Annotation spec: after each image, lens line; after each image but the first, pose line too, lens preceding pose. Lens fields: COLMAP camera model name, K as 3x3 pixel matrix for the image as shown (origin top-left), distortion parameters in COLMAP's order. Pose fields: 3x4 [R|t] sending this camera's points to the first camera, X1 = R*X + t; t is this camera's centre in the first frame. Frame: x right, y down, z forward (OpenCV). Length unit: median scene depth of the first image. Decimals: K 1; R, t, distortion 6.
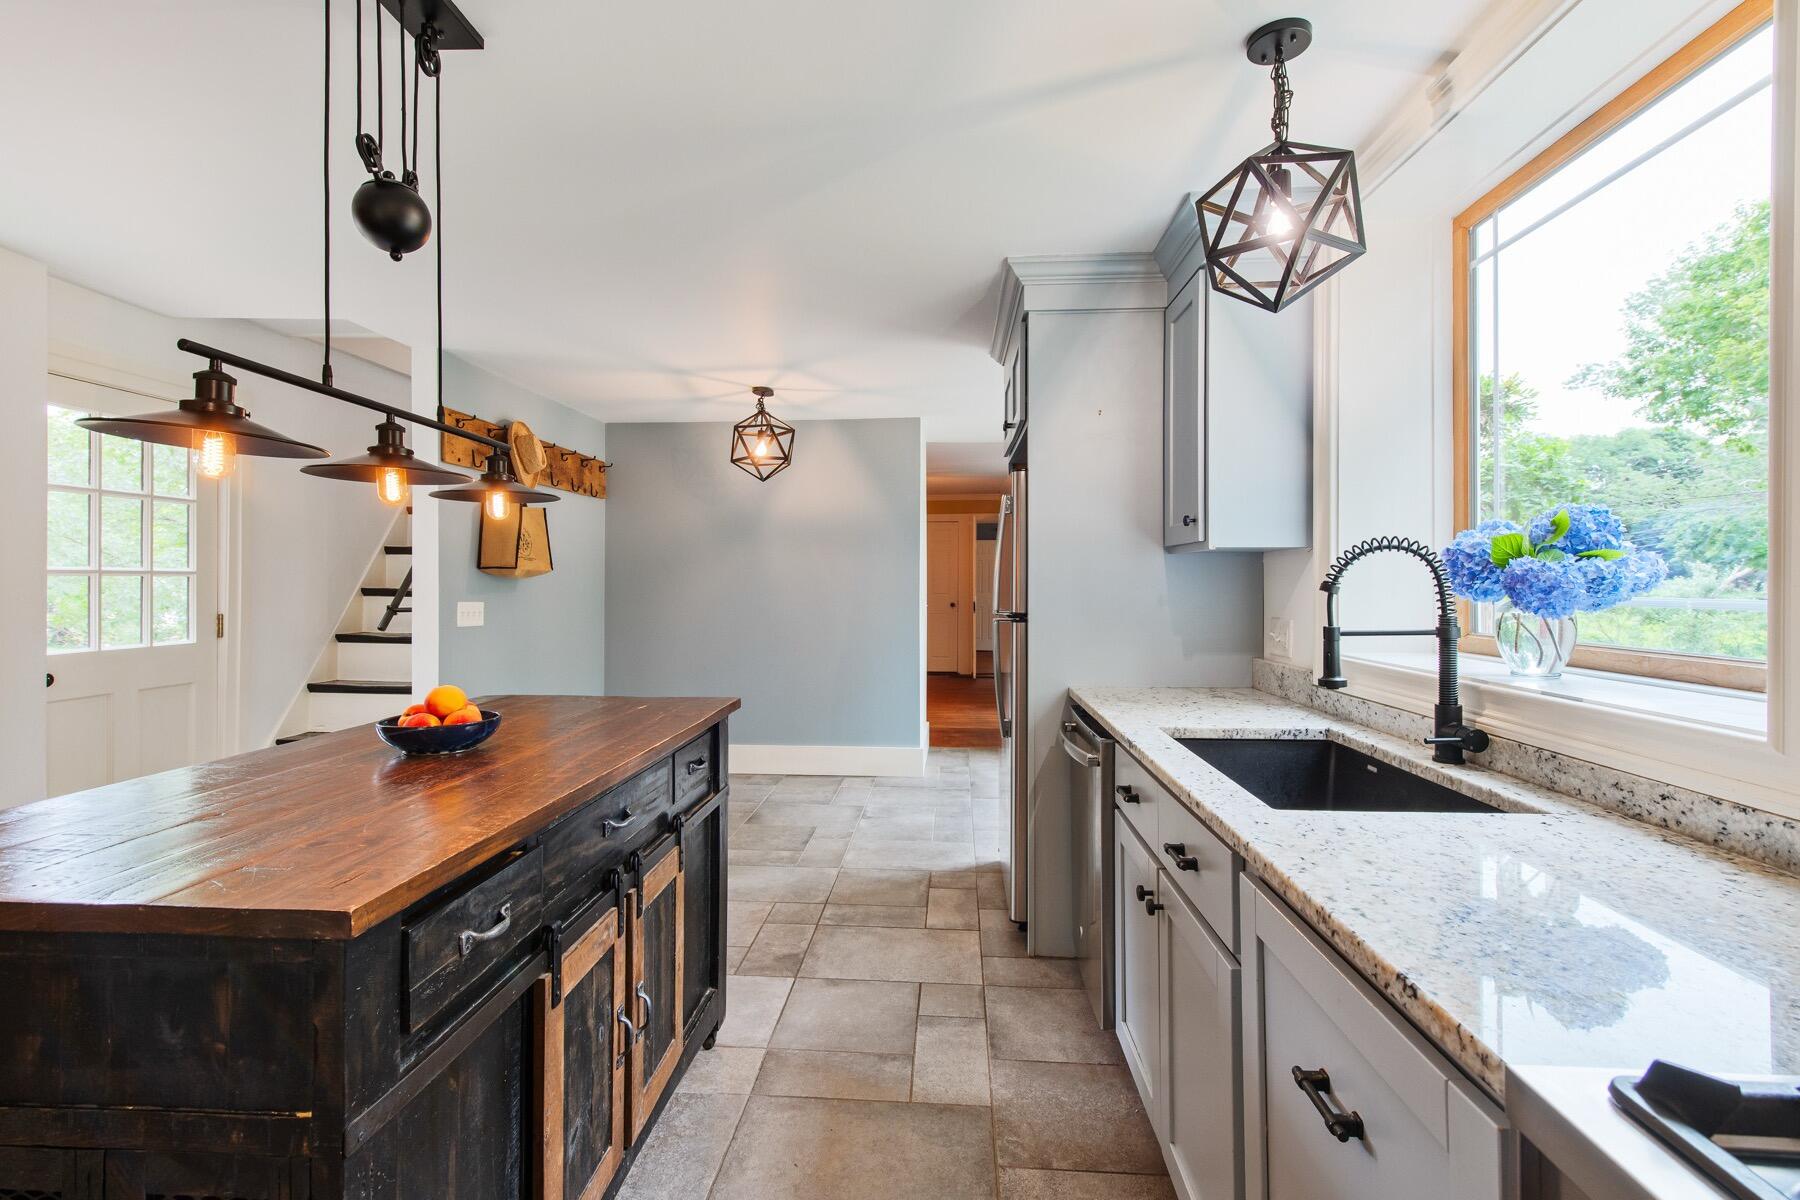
lens RADIAL K [[813.6, 0, 904.8], [0, 813.6, 572.4], [0, 0, 1]] dist [0.012985, -0.005383]
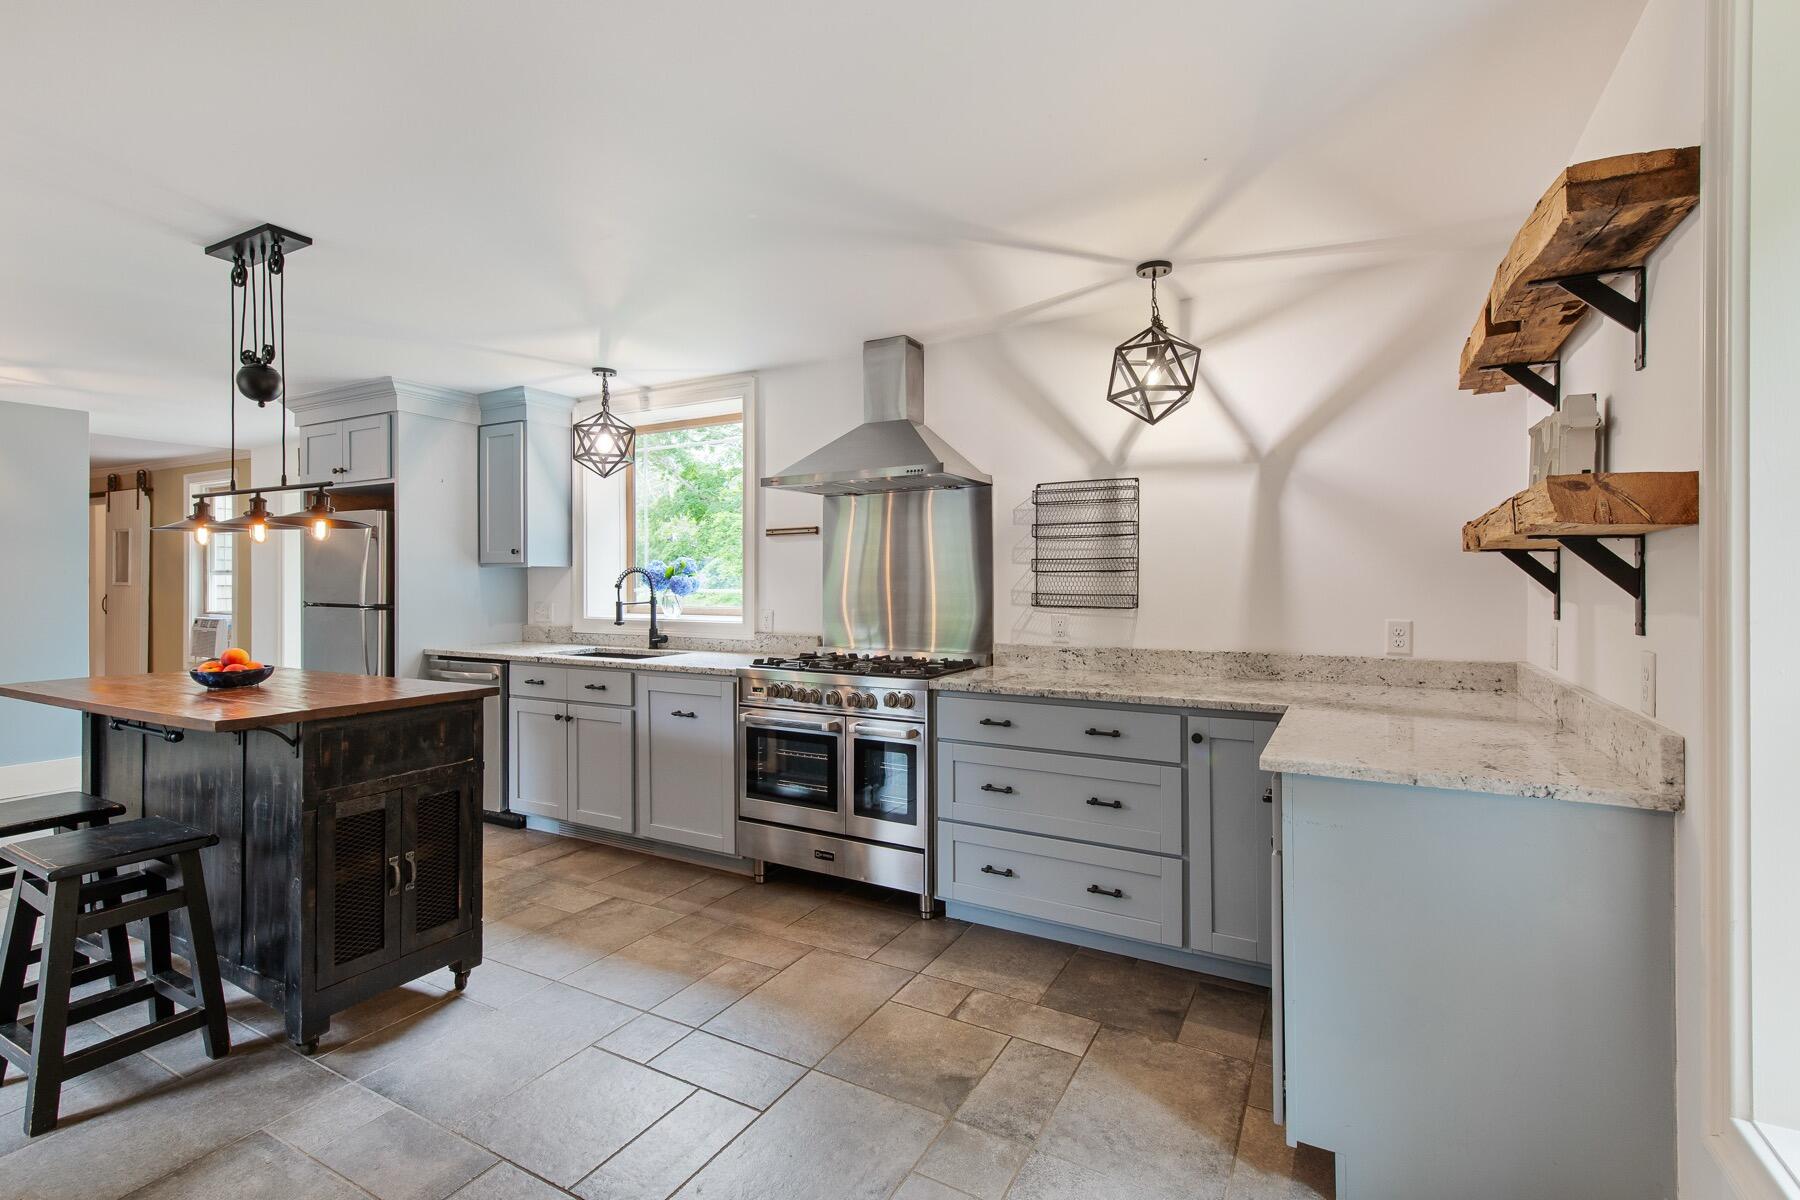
lens RADIAL K [[813.6, 0, 904.8], [0, 813.6, 572.4], [0, 0, 1]] dist [0.012985, -0.005383]
pose [[0.413742, 0.009472, 0.910345, -1.458927], [-0.012165, 0.999914, -0.004875, -0.024362], [-0.910313, -0.009057, 0.413822, -0.895217]]
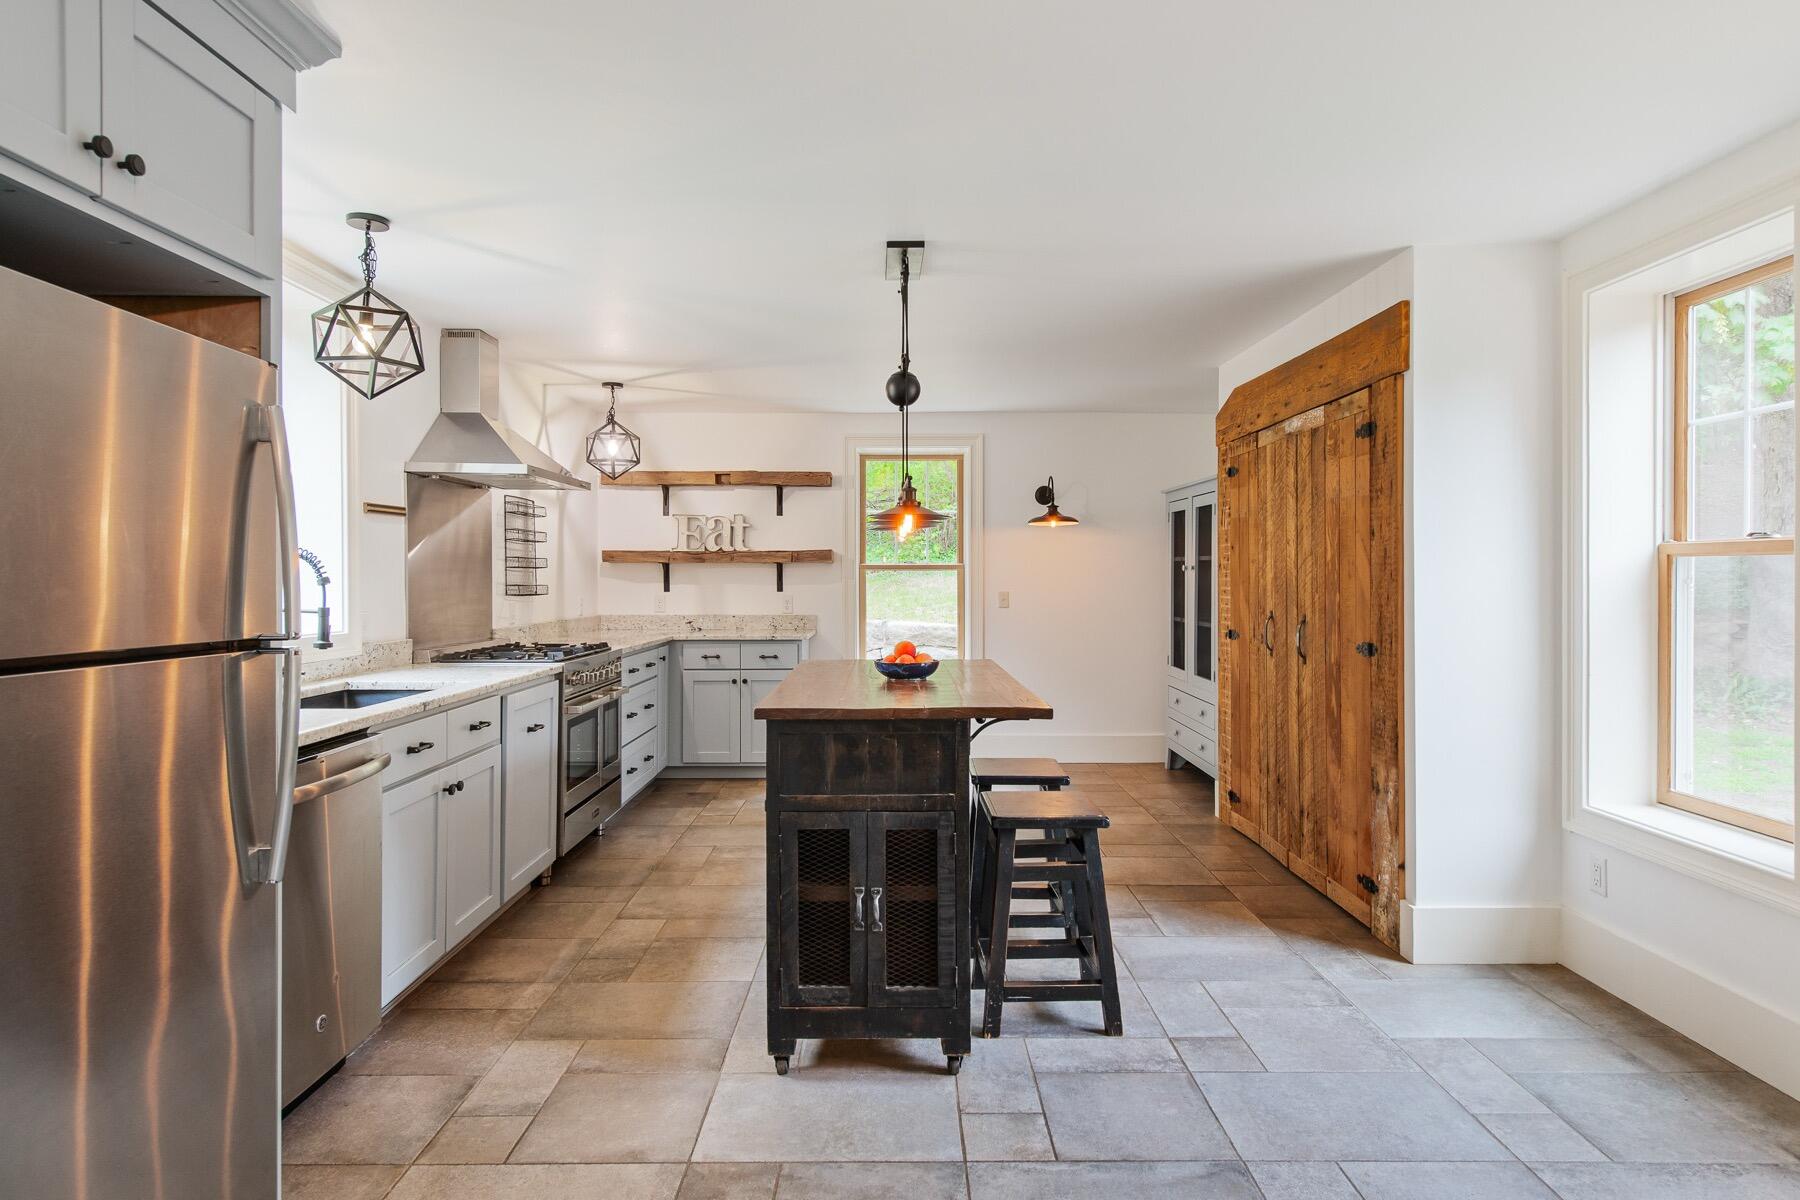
lens RADIAL K [[1022.5, 0, 902.9], [0, 1022.5, 570.8], [0, 0, 1]] dist [0.034434, 0.000048]
pose [[-0.997454, -0.002530, -0.071263, -0.389466], [-0.001575, 0.999908, -0.013453, 0.024080], [0.071291, -0.013306, -0.997367, 2.945162]]
